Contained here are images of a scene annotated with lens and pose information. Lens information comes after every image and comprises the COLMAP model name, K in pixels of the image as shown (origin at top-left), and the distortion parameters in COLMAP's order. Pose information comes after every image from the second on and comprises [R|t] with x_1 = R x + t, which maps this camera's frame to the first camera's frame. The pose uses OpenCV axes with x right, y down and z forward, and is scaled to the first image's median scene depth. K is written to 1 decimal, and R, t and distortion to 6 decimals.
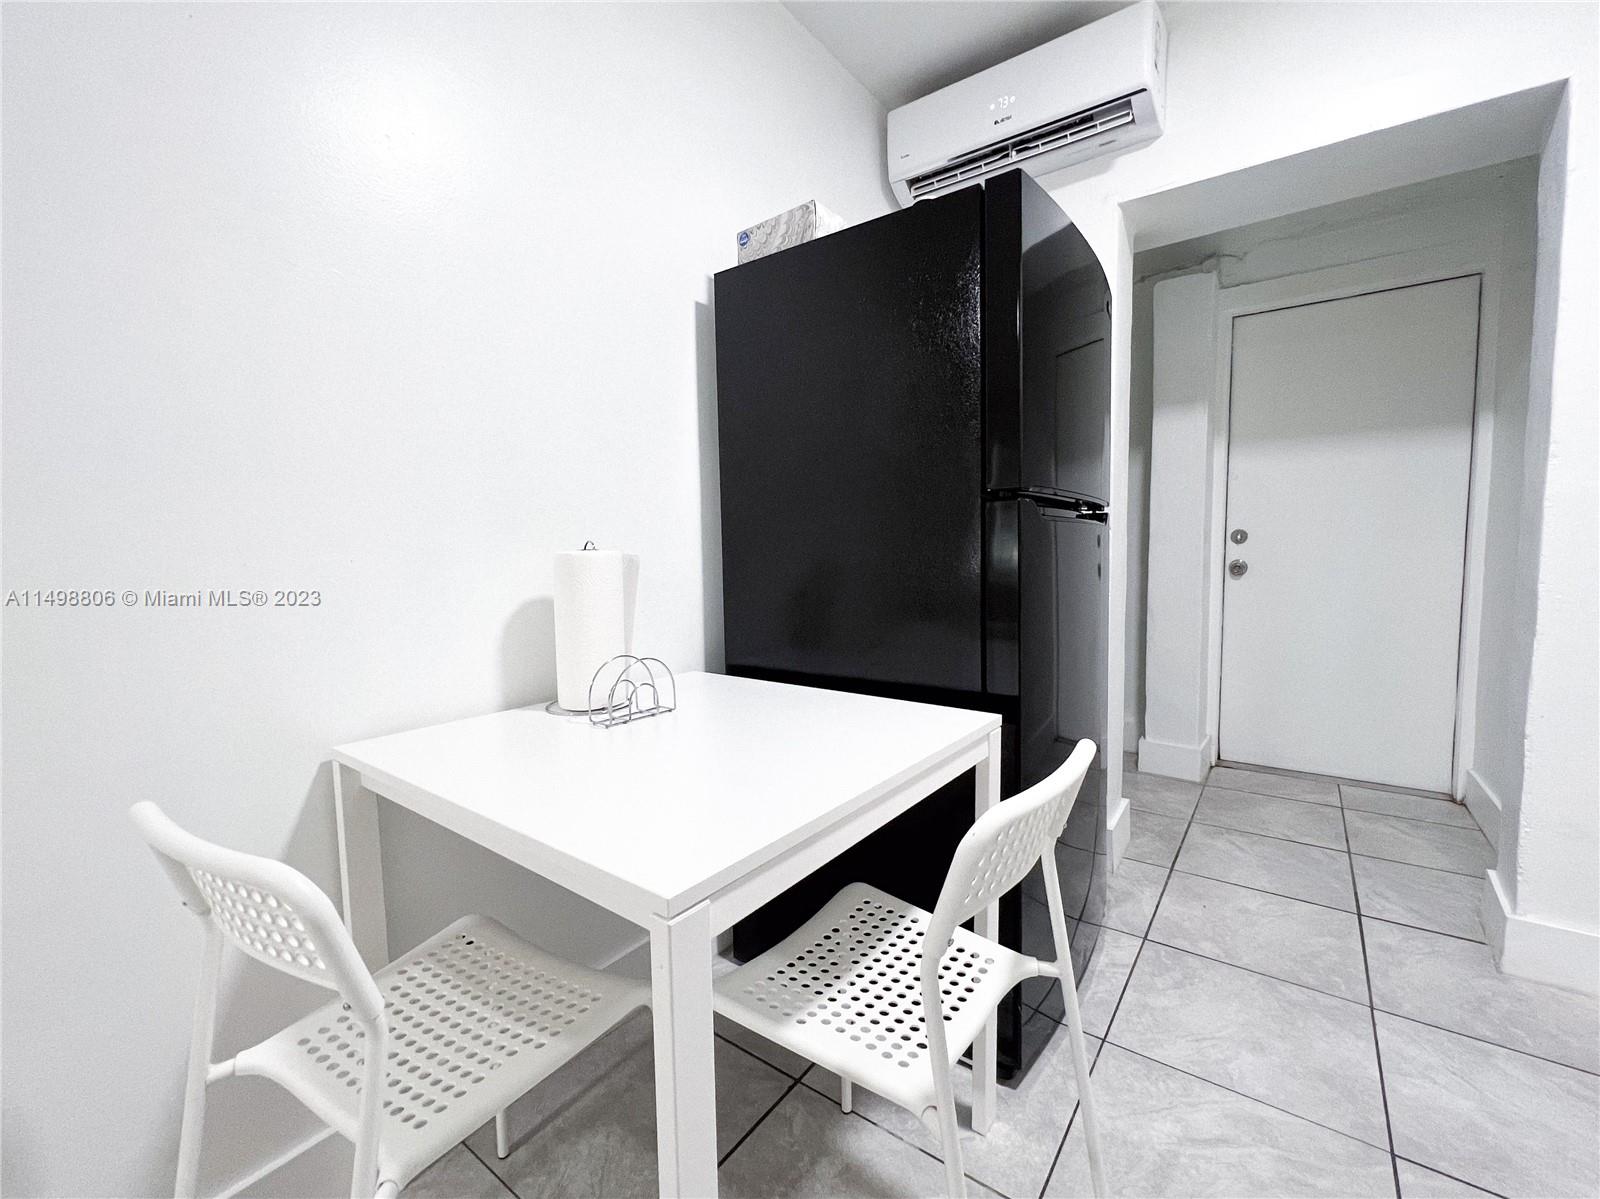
lens RADIAL K [[681.6, 0, 798.7], [0, 681.6, 597.7], [0, 0, 1]] dist [-0.001220, 0.000269]
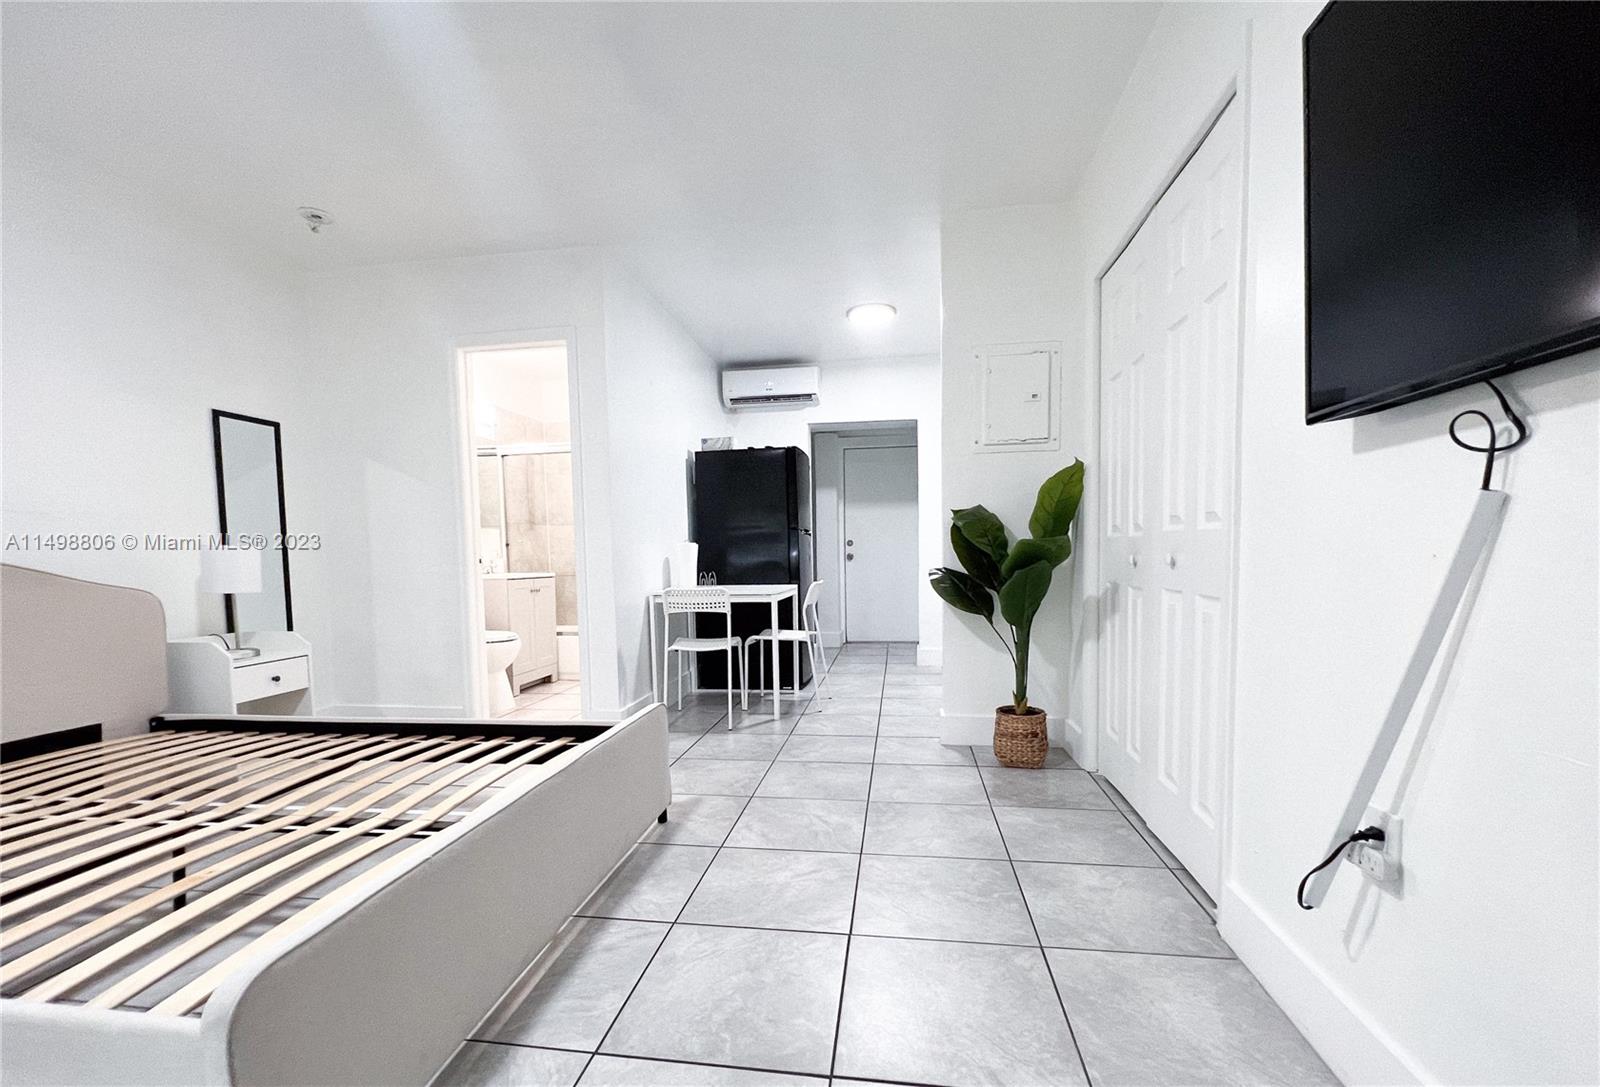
lens RADIAL K [[667.8, 0, 798.2], [0, 667.8, 598.1], [0, 0, 1]] dist [-0.001414, -0.000320]
pose [[0.884235, -0.033071, 0.465869, -0.968038], [0.040693, 0.999152, -0.006309, 0.176590], [-0.465265, 0.024537, 0.884831, -1.559516]]
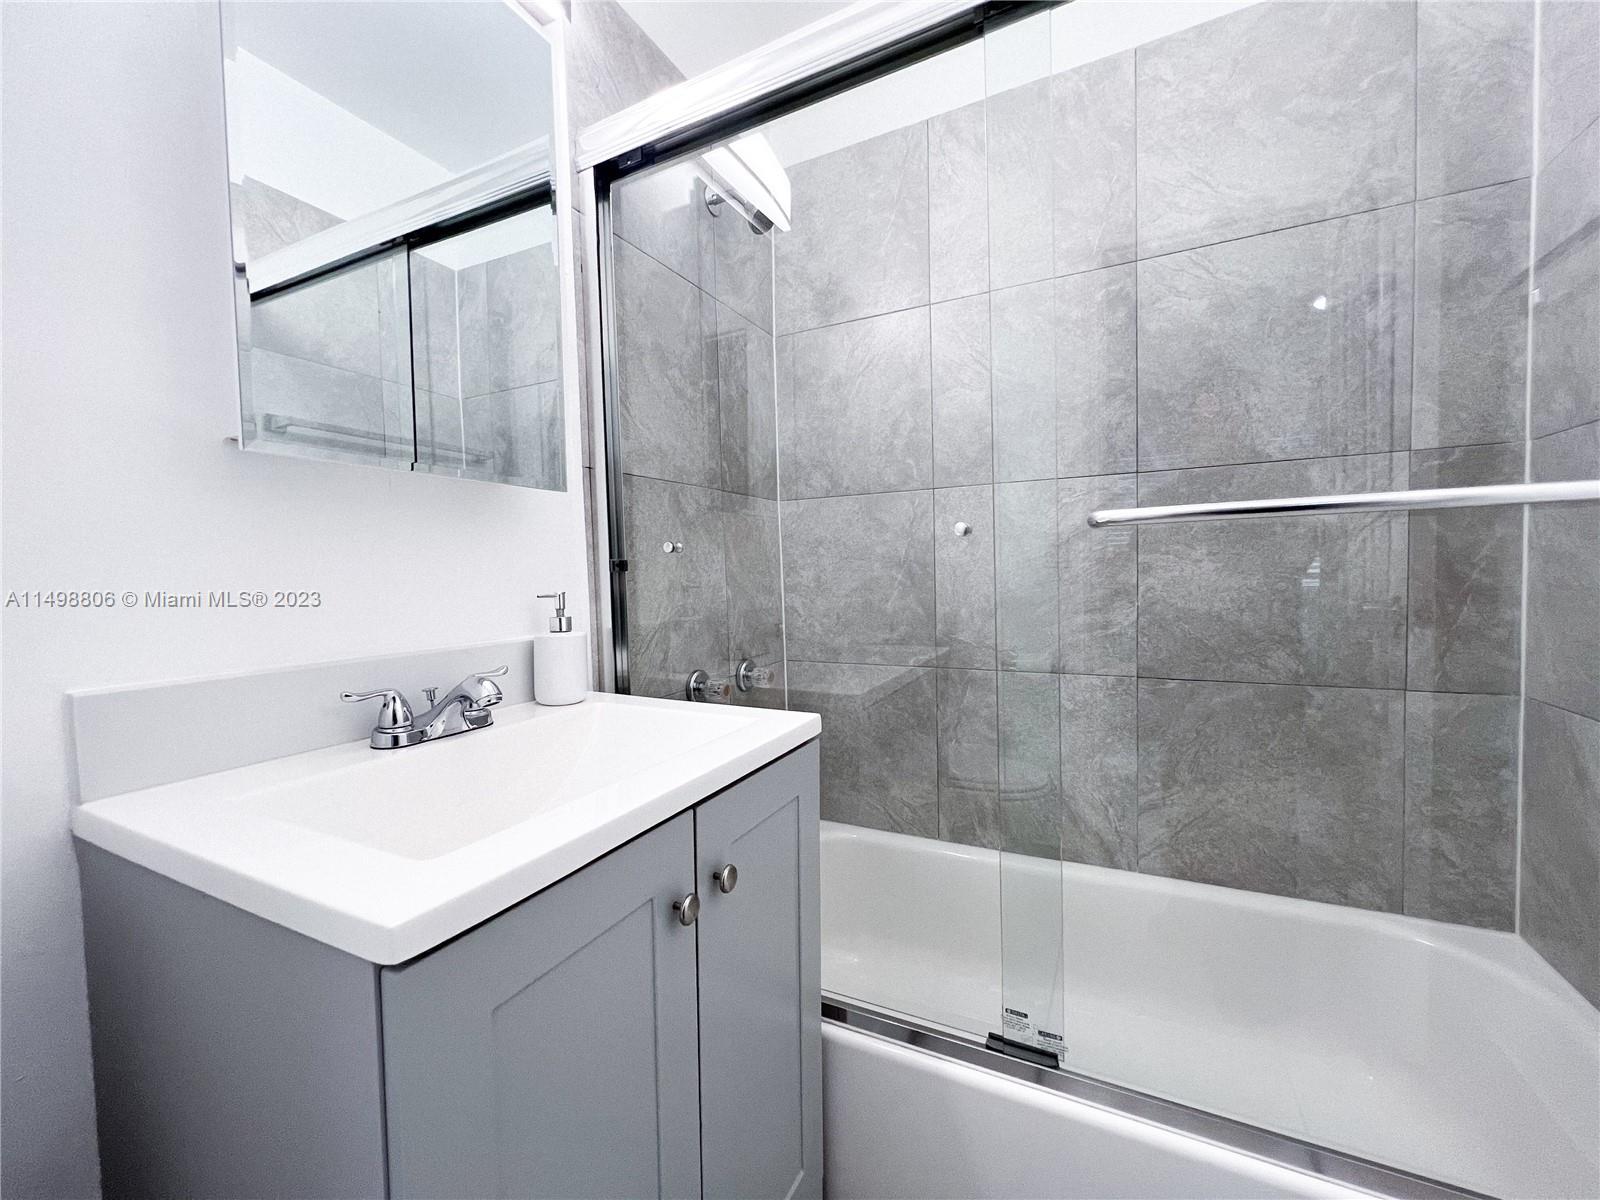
lens RADIAL K [[644.7, 0, 796.1], [0, 644.7, 596.8], [0, 0, 1]] dist [-0.000605, 0.000117]
pose [[0.986255, -0.015589, 0.164494, -0.657846], [0.021688, 0.999140, -0.035342, -0.066603], [-0.163801, 0.038424, 0.985745, 0.920344]]
